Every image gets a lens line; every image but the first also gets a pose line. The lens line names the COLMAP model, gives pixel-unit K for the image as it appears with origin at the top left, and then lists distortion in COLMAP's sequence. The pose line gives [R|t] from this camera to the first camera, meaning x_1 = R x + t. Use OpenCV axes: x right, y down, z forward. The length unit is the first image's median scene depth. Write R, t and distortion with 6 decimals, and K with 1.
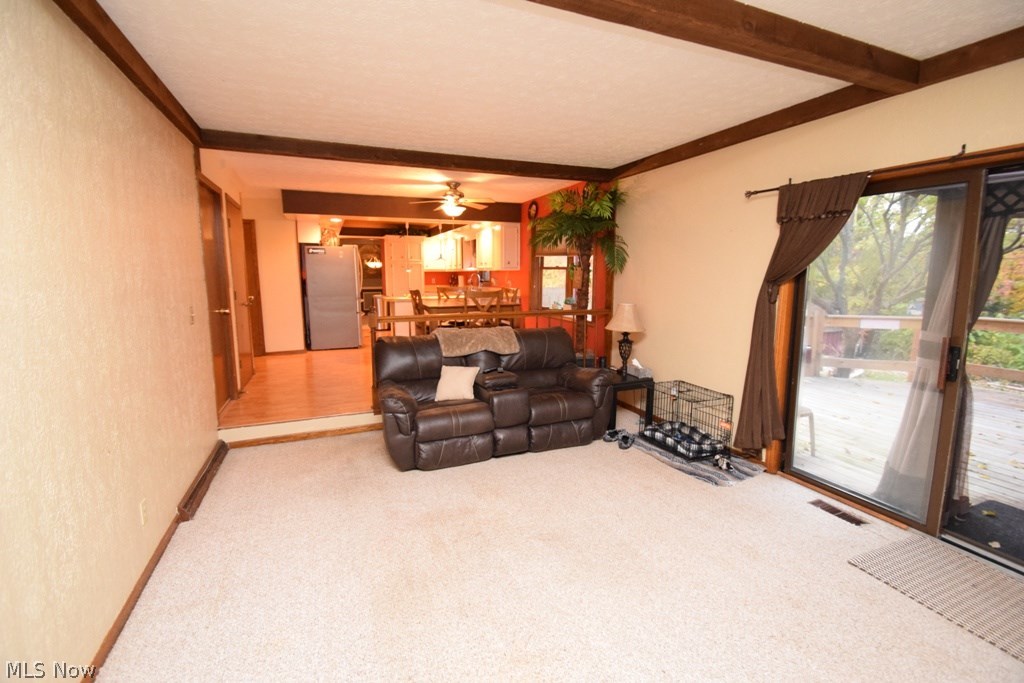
lens RADIAL K [[453.3, 0, 513.1], [0, 453.3, 338.3], [0, 0, 1]] dist [-0.015269, -0.001252]
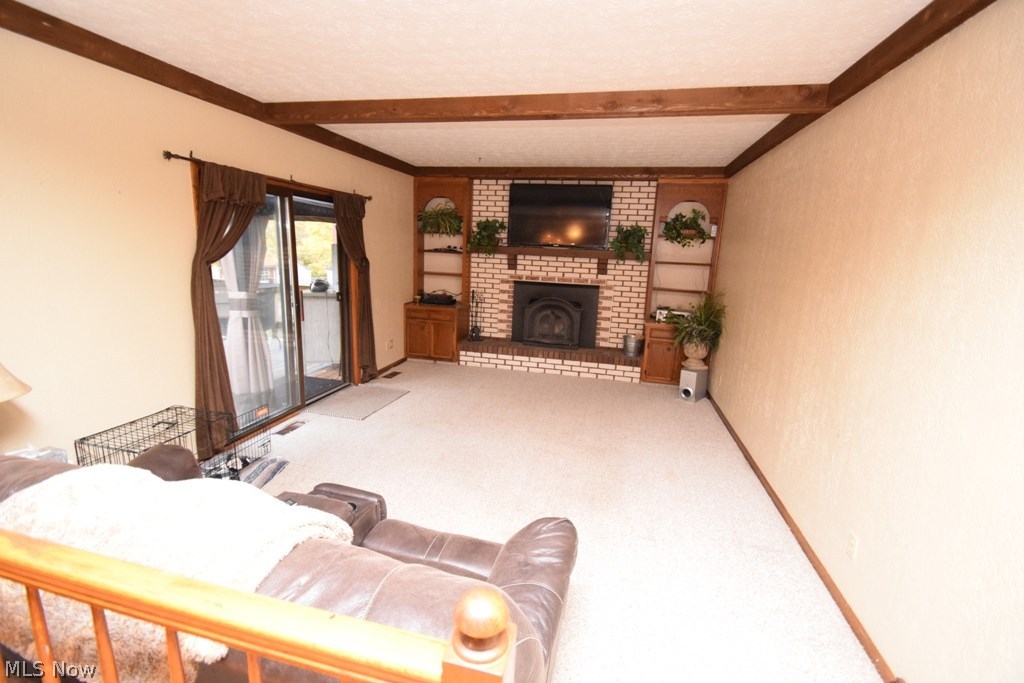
lens RADIAL K [[453.3, 0, 513.2], [0, 453.3, 340.8], [0, 0, 1]] dist [-0.015269, -0.001252]
pose [[-0.810811, -0.143904, 0.567343, -0.534651], [0.046585, 0.950364, 0.307632, -0.241893], [-0.583452, 0.275861, -0.763862, 1.473980]]
